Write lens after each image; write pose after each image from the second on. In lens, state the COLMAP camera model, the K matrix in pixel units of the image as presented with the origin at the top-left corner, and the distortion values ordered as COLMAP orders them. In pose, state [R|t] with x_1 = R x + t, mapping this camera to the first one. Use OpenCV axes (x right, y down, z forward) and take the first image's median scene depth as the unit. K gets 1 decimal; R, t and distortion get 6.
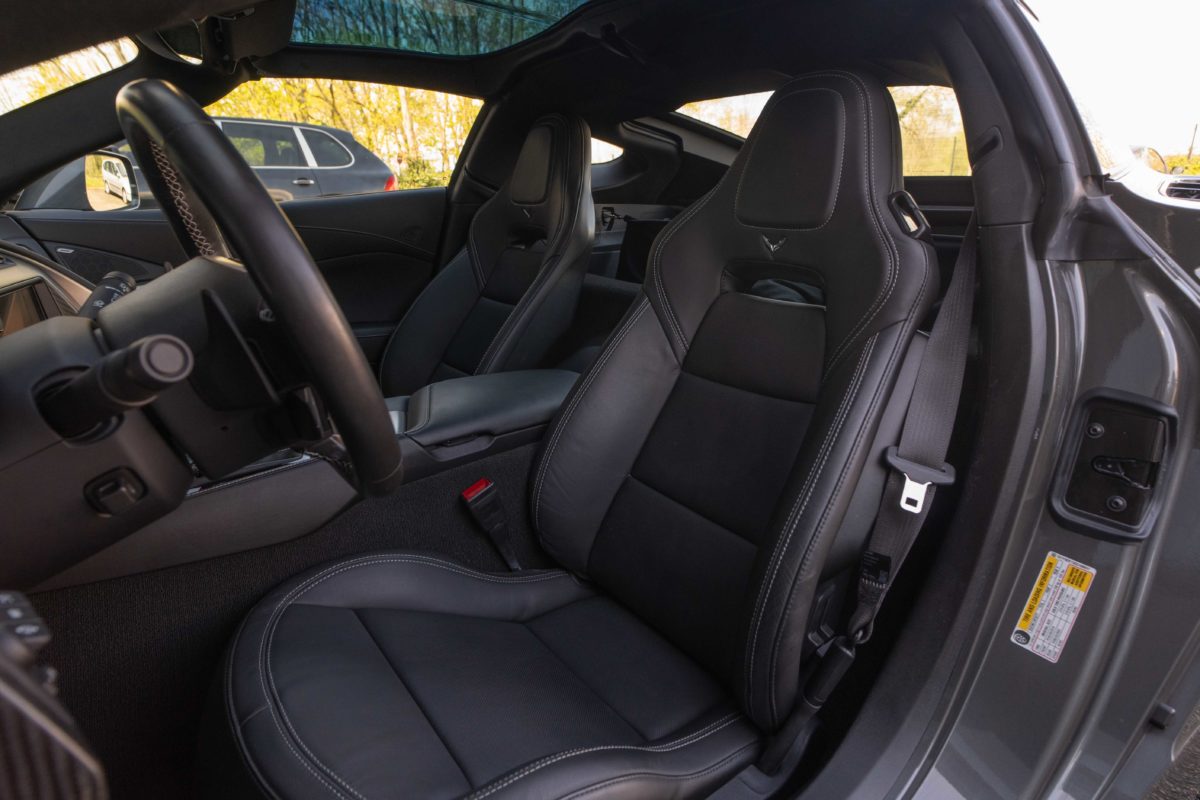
lens RADIAL K [[752.3, 0, 600.0], [0, 752.3, 400.0], [0, 0, 1]] dist [-0.005266, 0.001658]
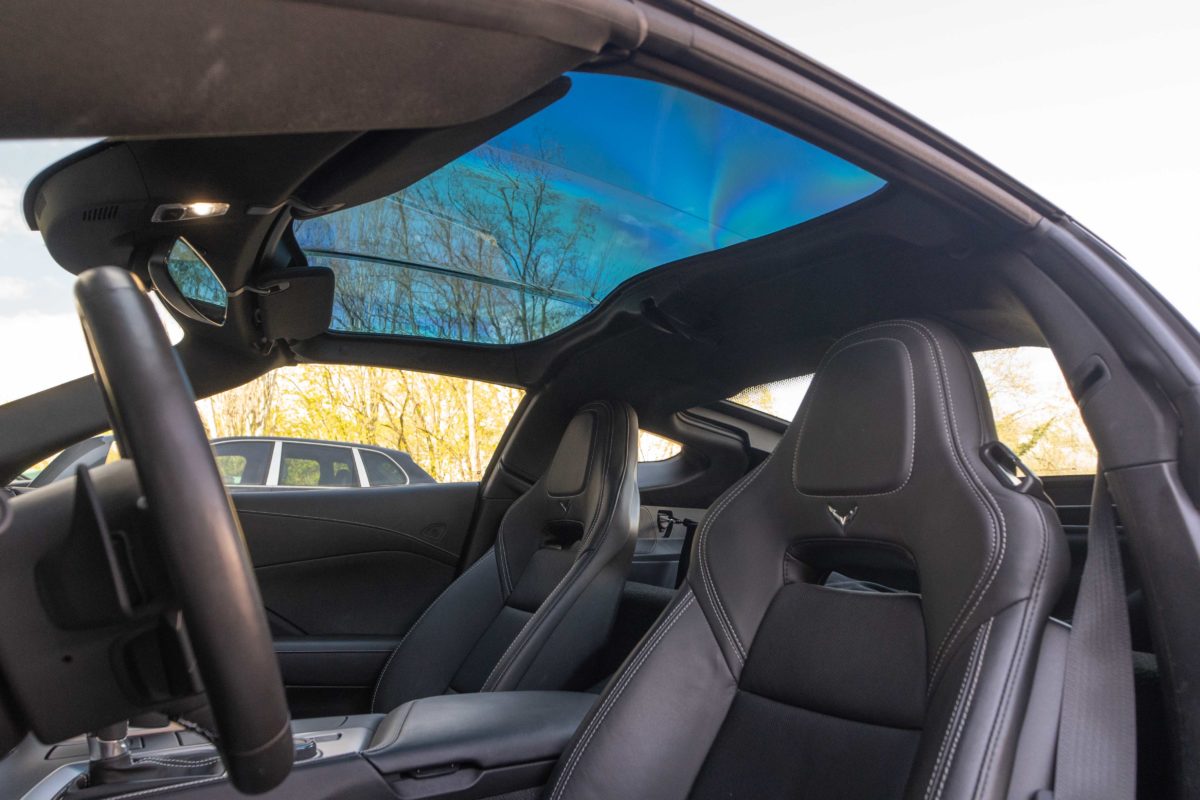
lens RADIAL K [[834.6, 0, 600.0], [0, 834.6, 400.0], [0, 0, 1]] dist [-0.007583, 0.000856]
pose [[0.988803, -0.018086, -0.148129, 0.092545], [-0.054262, 0.881105, -0.469797, 0.096012], [0.139014, 0.472574, 0.870258, 0.117591]]
